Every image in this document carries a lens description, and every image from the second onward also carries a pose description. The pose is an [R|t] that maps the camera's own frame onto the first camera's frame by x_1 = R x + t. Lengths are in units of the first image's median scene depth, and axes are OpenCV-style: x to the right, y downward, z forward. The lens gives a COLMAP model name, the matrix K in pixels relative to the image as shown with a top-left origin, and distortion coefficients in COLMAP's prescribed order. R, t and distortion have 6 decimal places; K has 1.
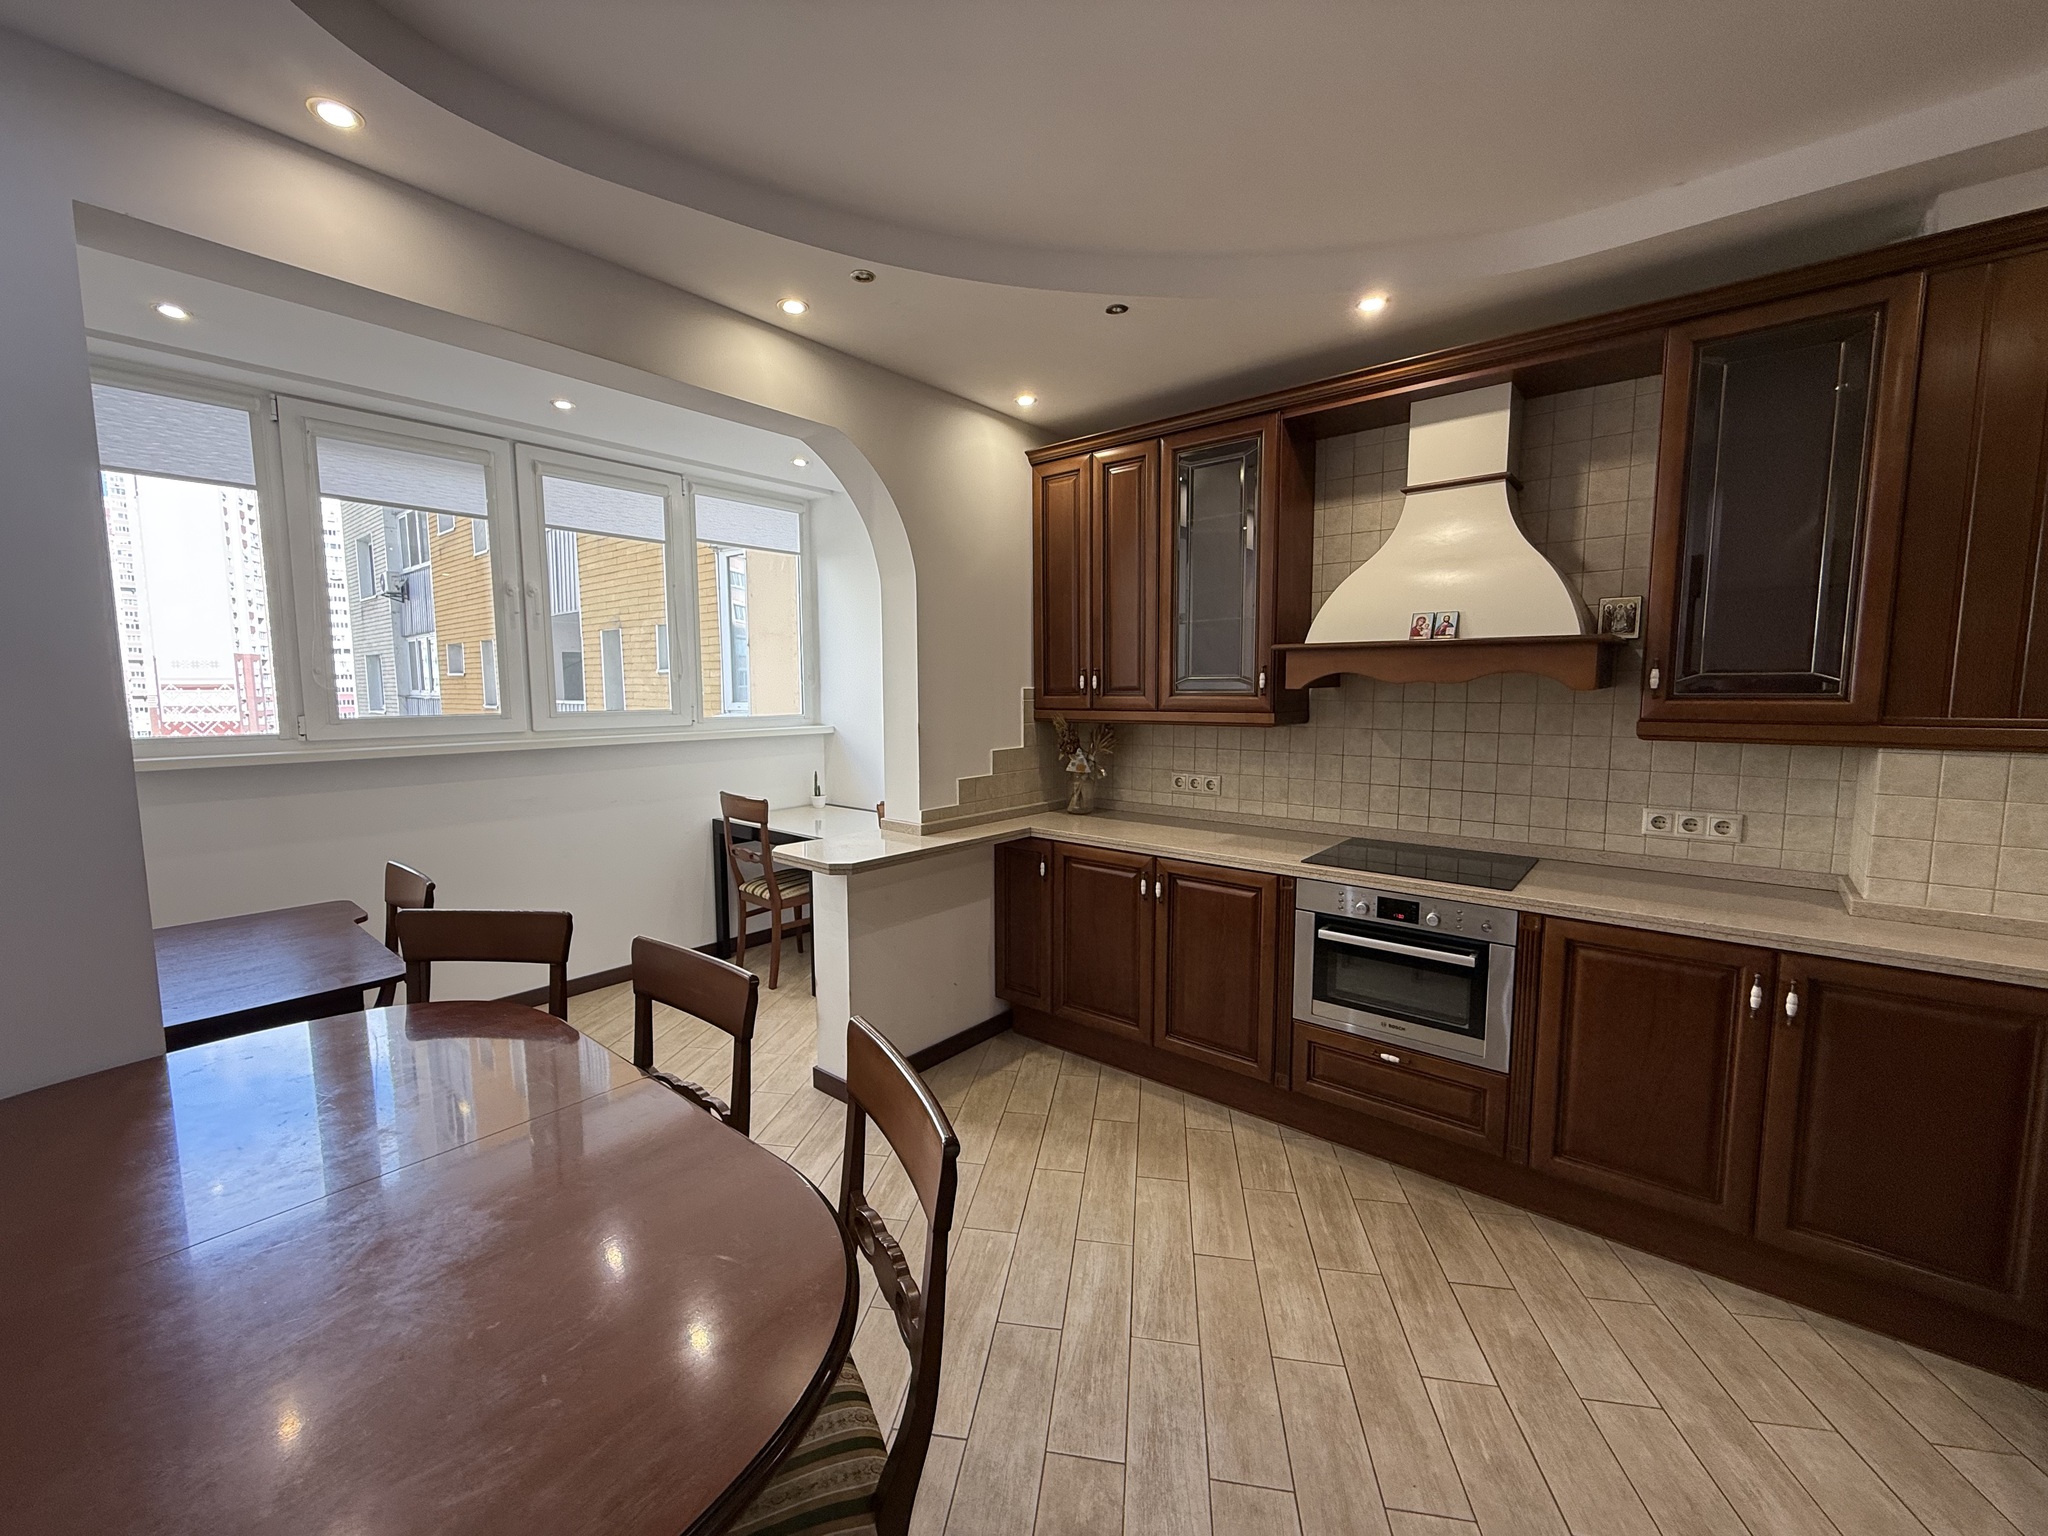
lens RADIAL K [[823.4, 0, 1020.3], [0, 823.4, 765.6], [0, 0, 1]] dist [0.005599, 0.000016]
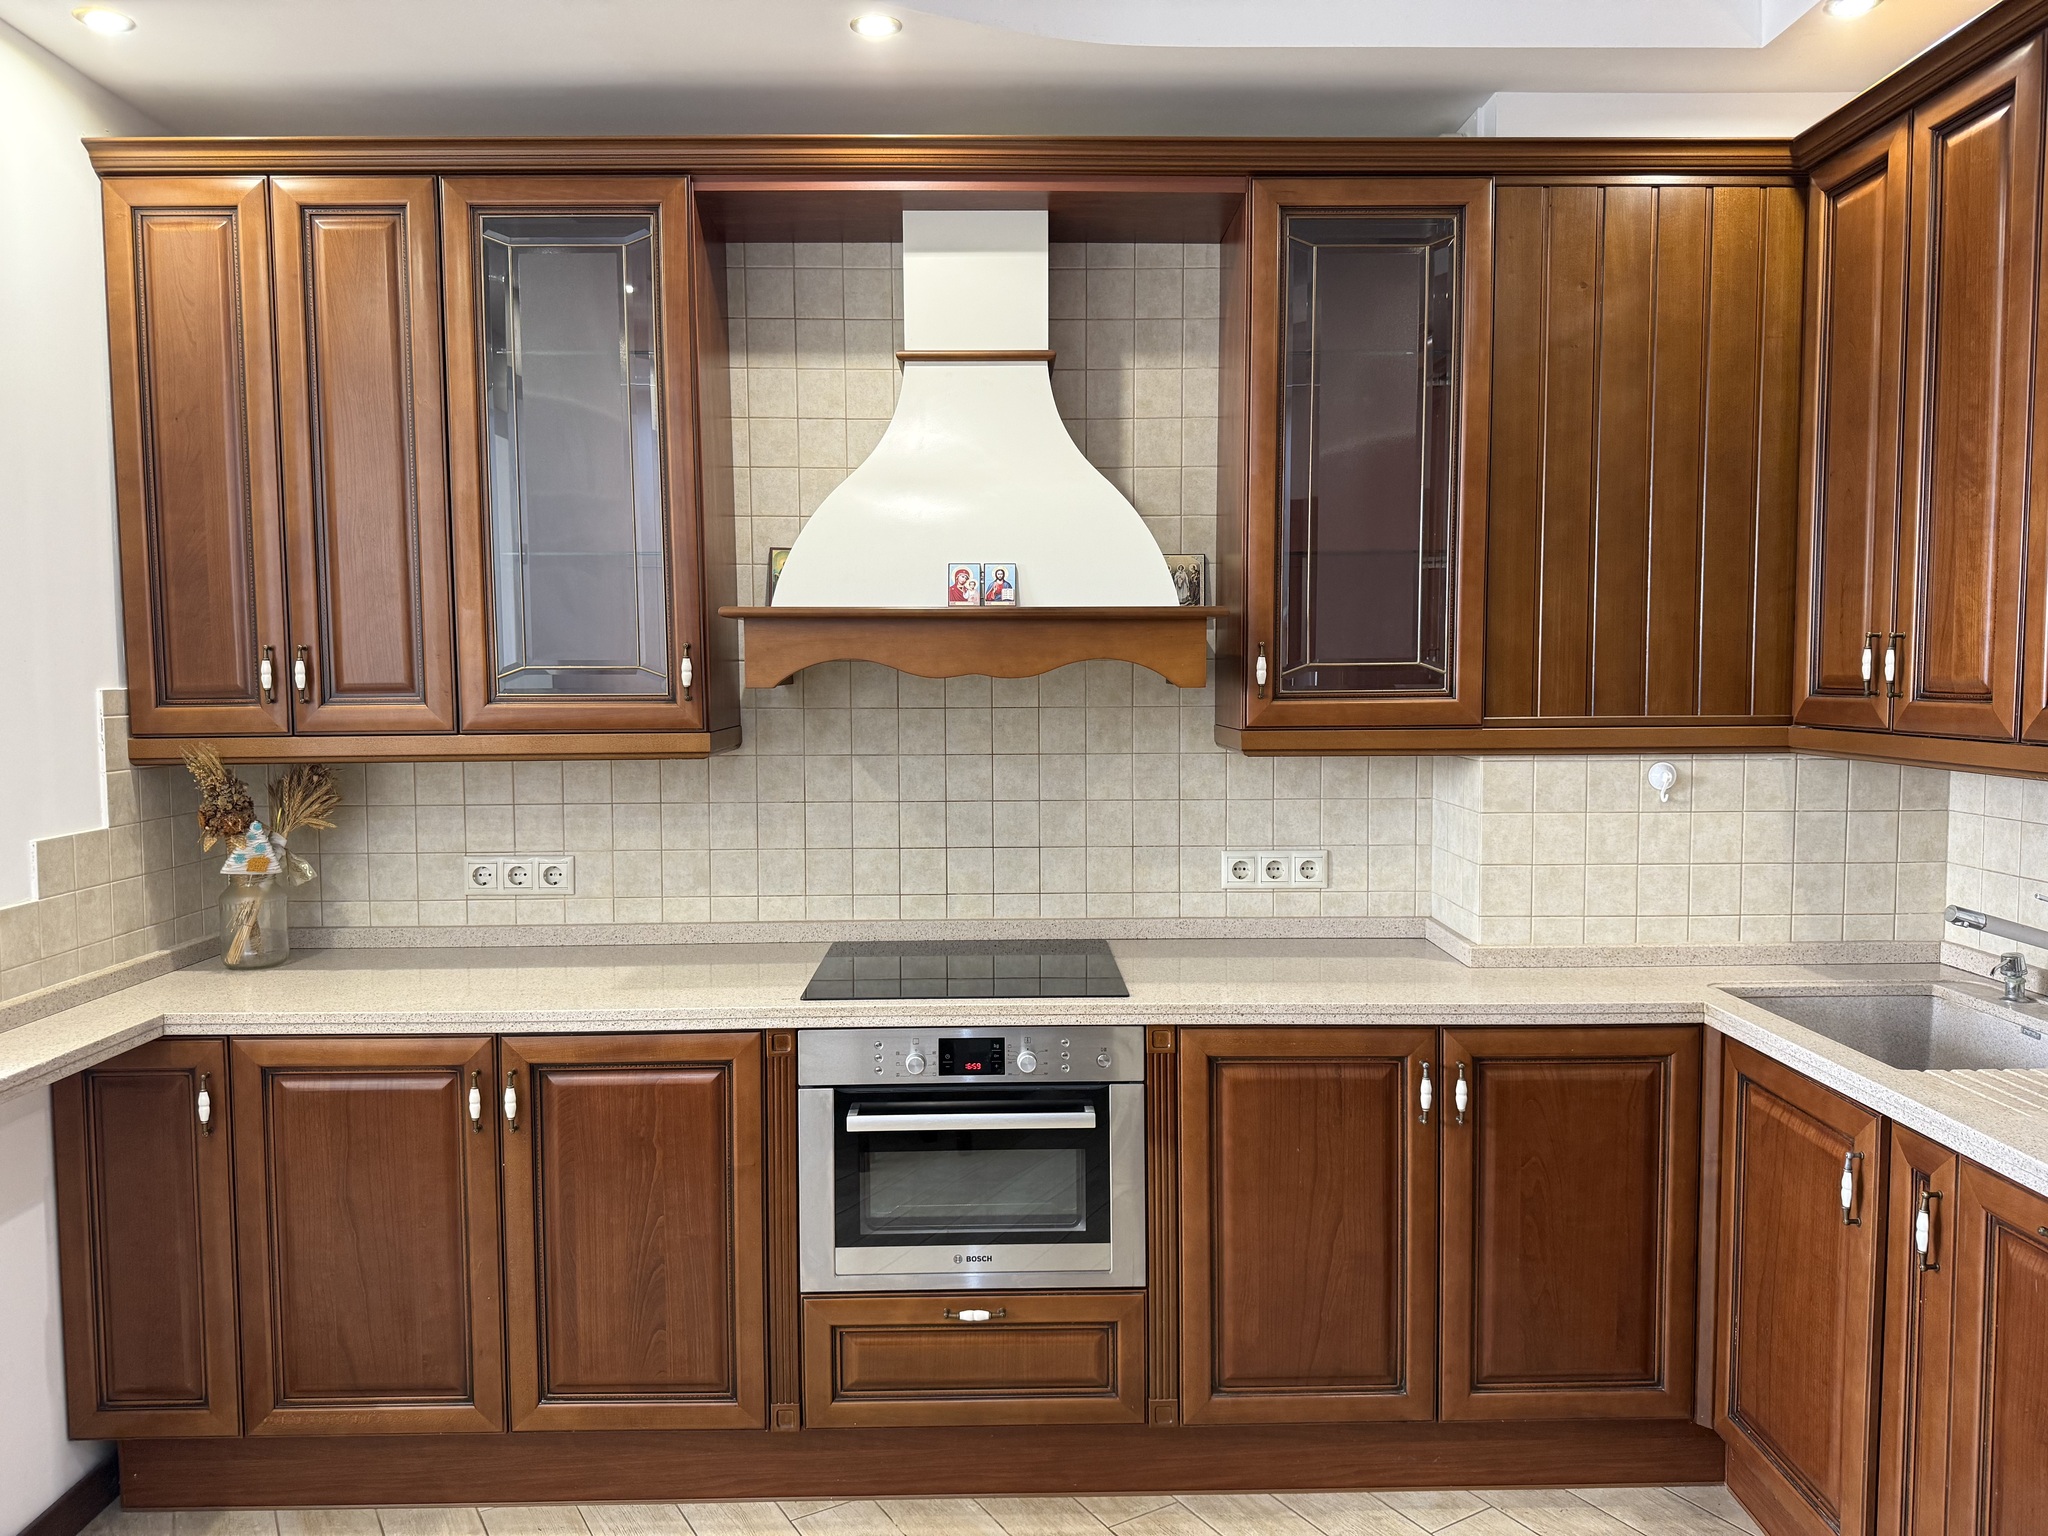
lens RADIAL K [[1422.6, 0, 1019.9], [0, 1422.6, 765.2], [0, 0, 1]] dist [0.117497, -0.175820]
pose [[0.760946, -0.043316, 0.647368, -0.170394], [0.066861, 0.997692, -0.011835, -0.020155], [-0.645361, 0.052289, 0.762086, 0.175747]]
